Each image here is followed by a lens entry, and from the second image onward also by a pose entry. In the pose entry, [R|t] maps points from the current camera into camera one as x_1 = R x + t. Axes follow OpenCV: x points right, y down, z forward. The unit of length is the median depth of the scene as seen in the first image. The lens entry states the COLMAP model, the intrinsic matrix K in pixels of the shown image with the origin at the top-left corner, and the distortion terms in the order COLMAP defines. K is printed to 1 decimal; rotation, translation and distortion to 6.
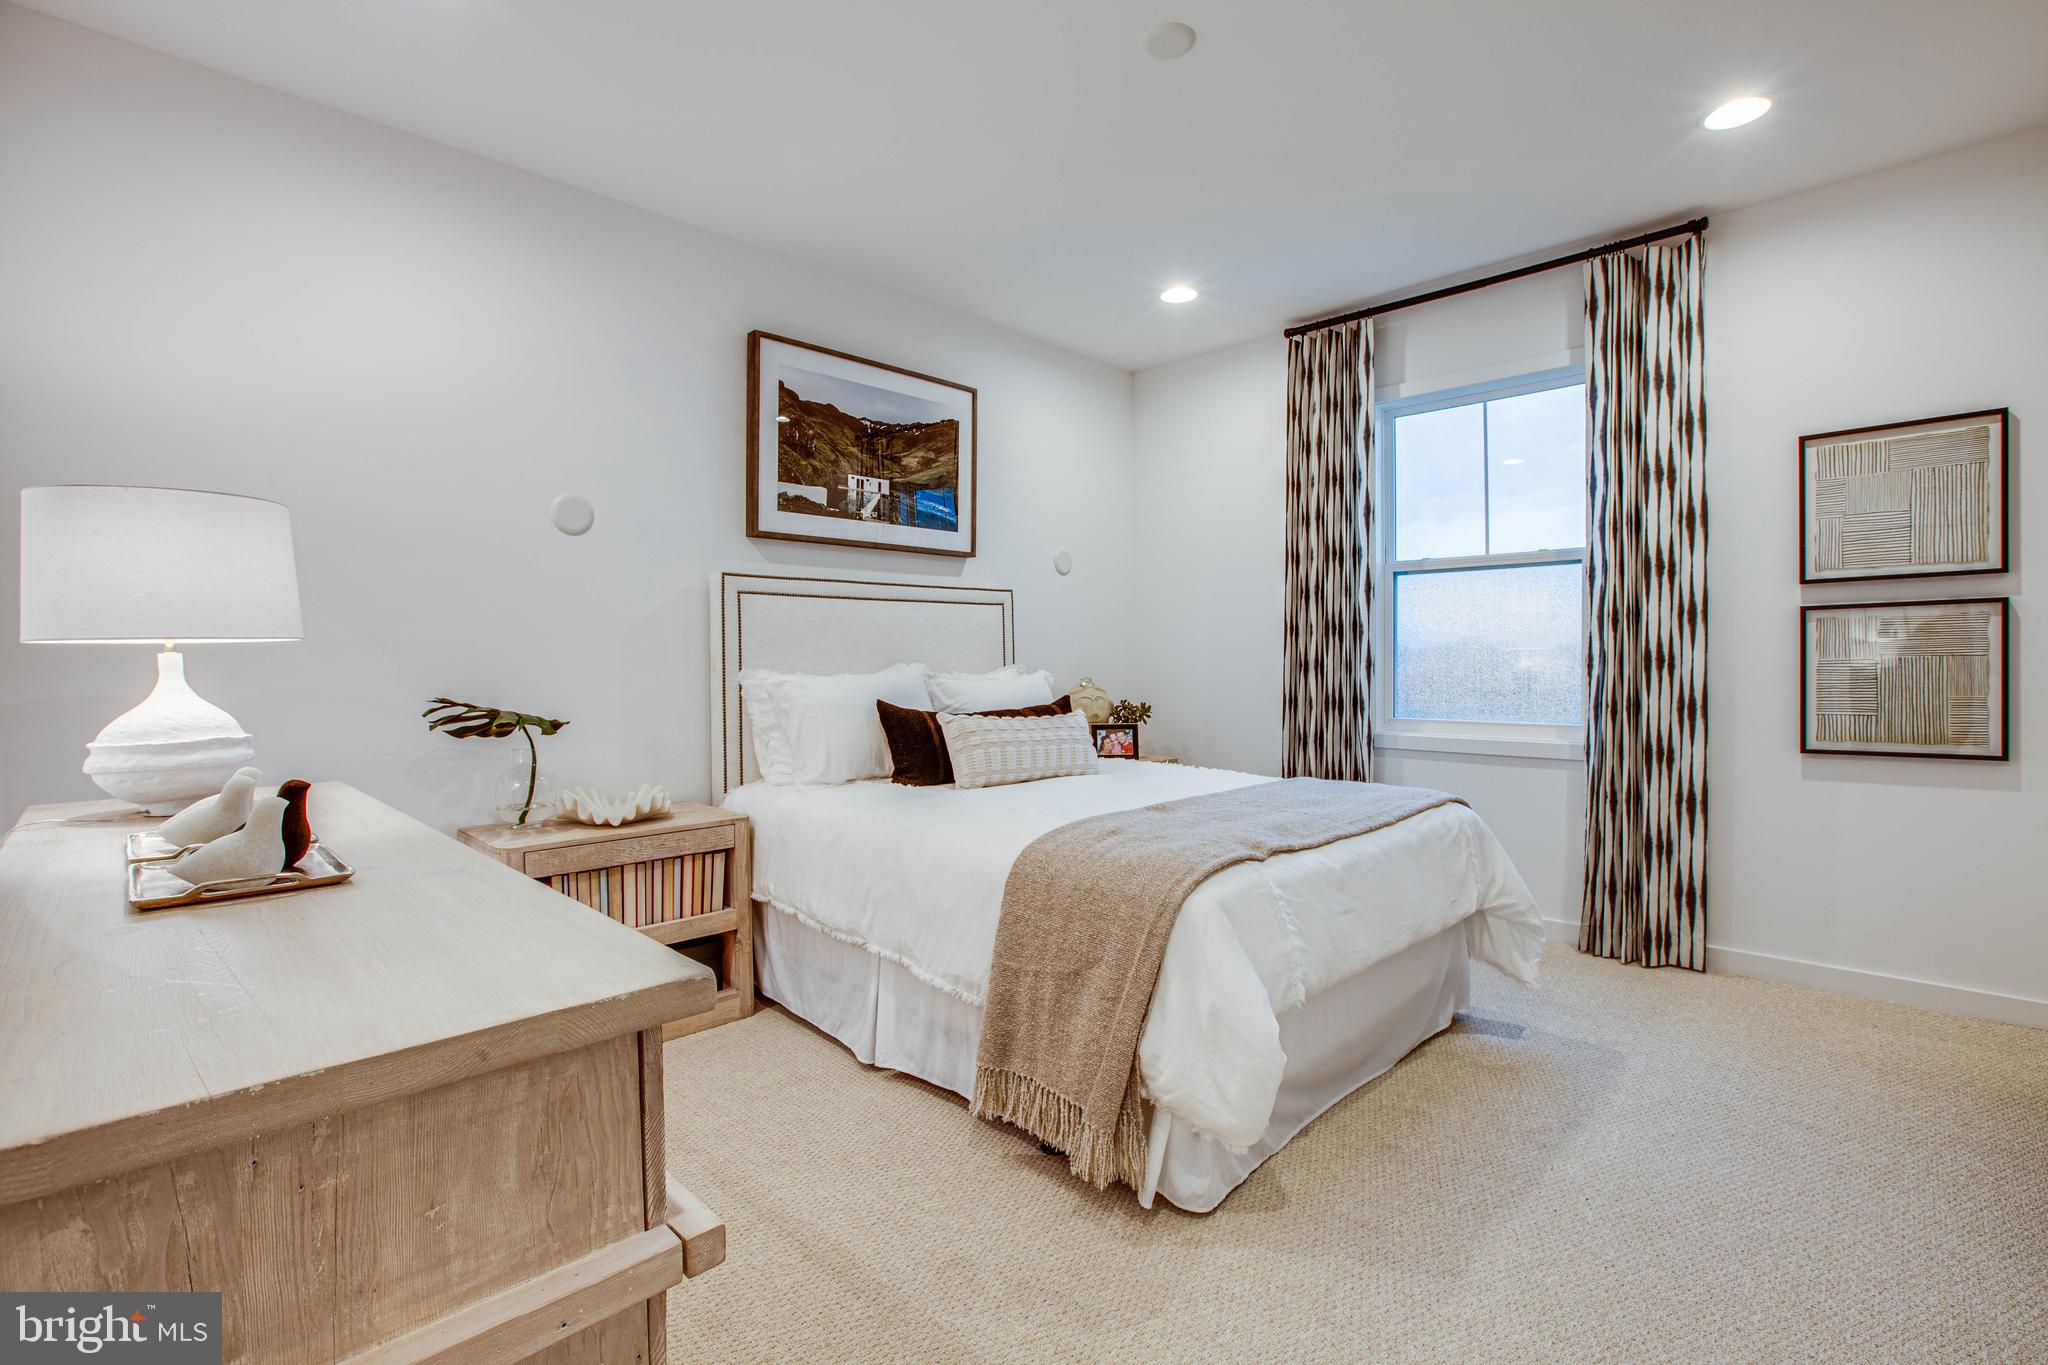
lens RADIAL K [[933.4, 0, 1034.2], [0, 933.4, 686.7], [0, 0, 1]] dist [-0.041295, 0.007793]
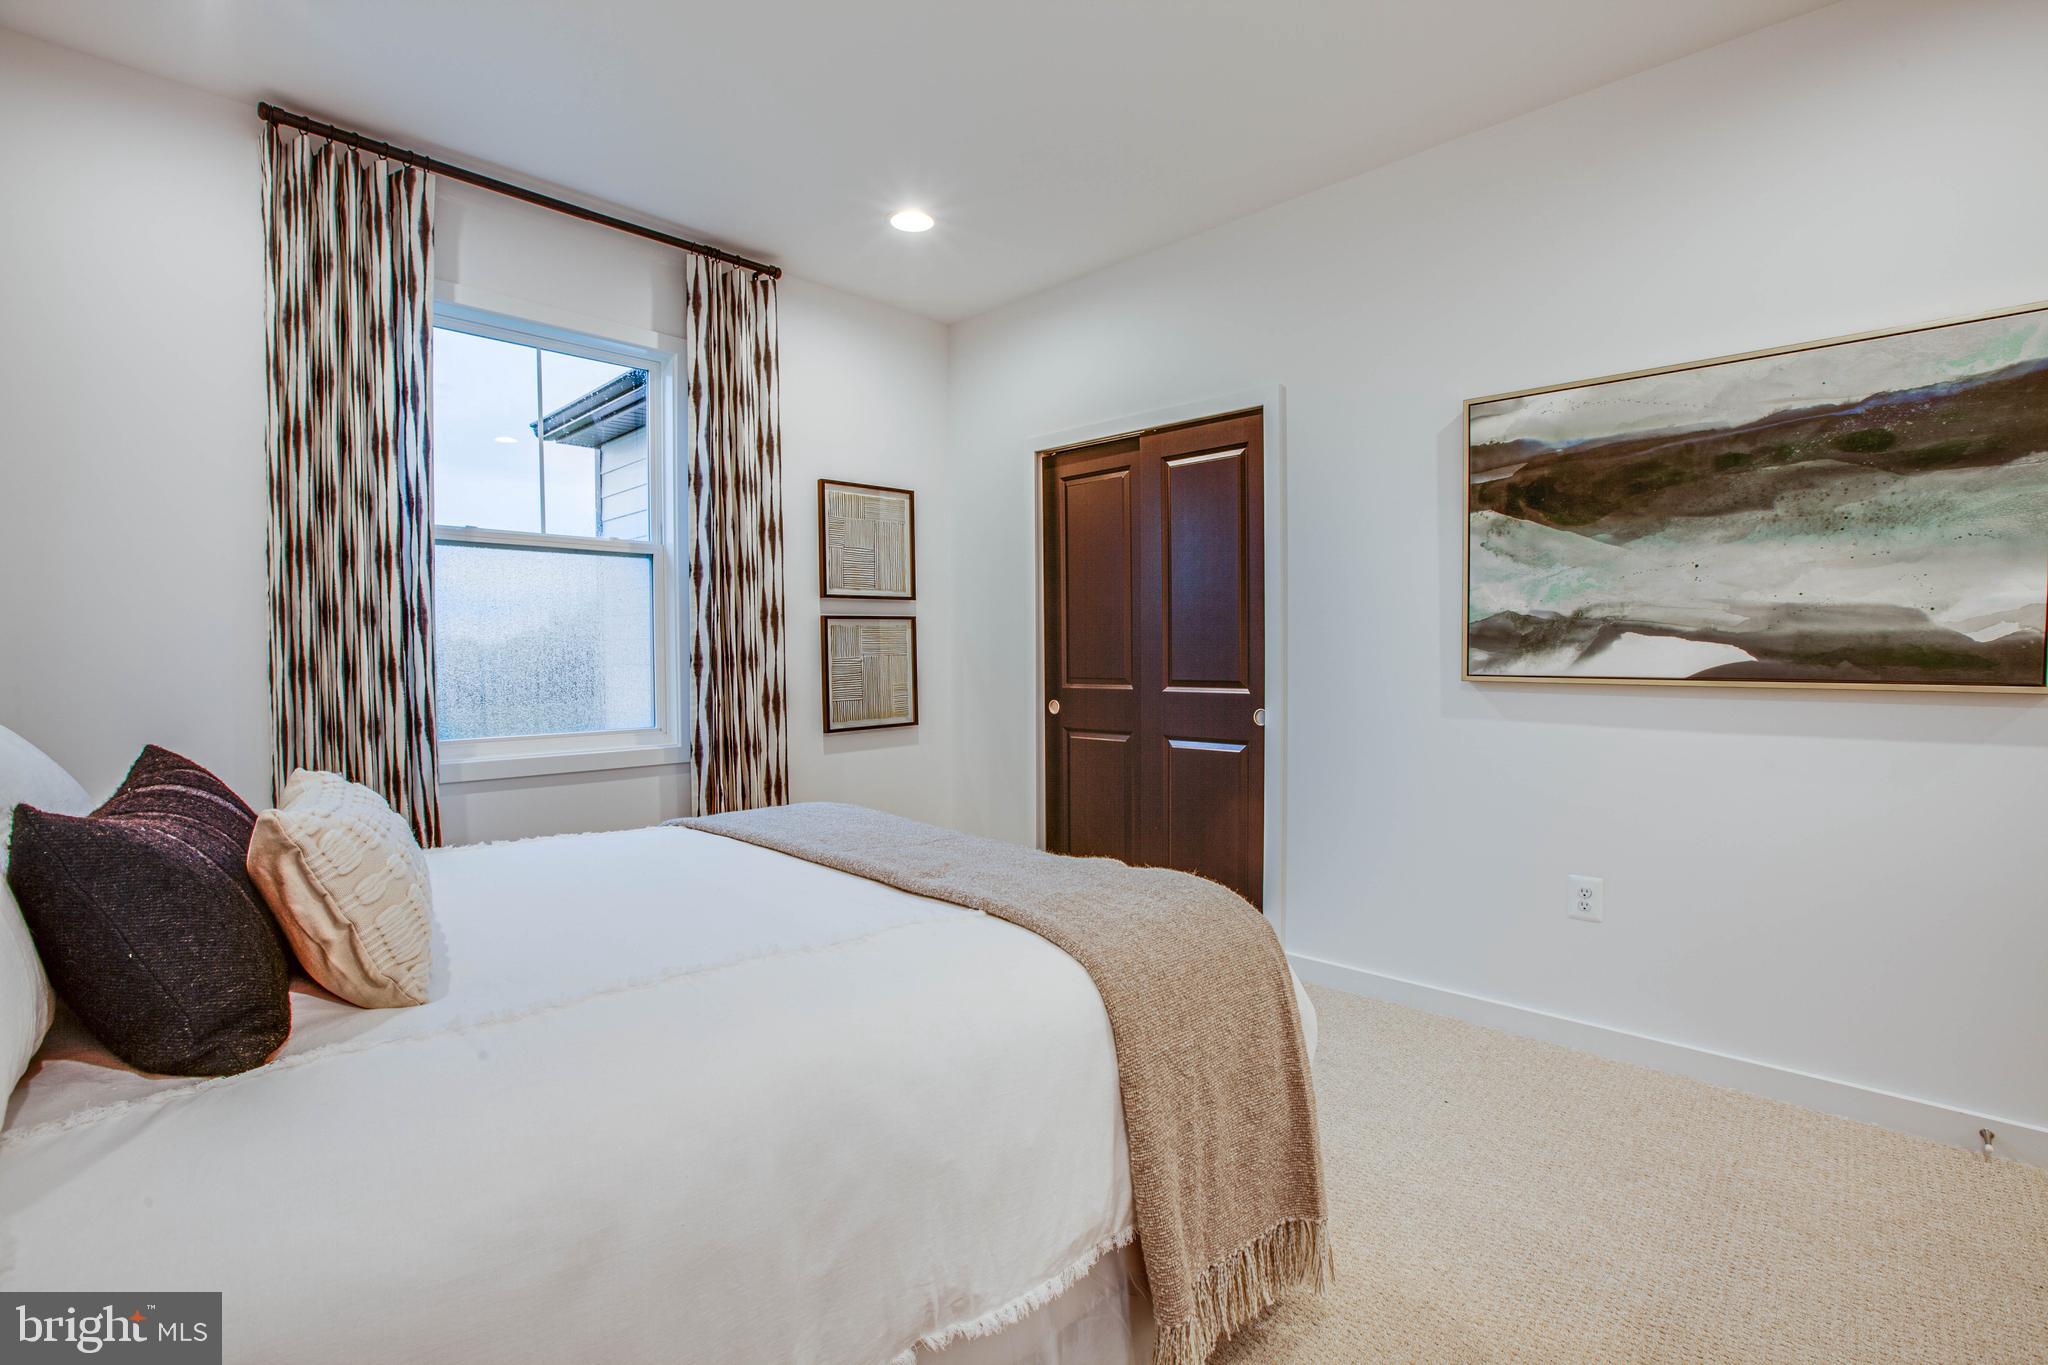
lens RADIAL K [[933.4, 0, 1024.9], [0, 933.4, 678.3], [0, 0, 1]] dist [-0.041295, 0.007793]
pose [[-0.006838, -0.021874, 0.999737, -0.461884], [0.034045, 0.999176, 0.022094, -0.022268], [-0.999397, 0.034187, -0.006088, 0.775226]]
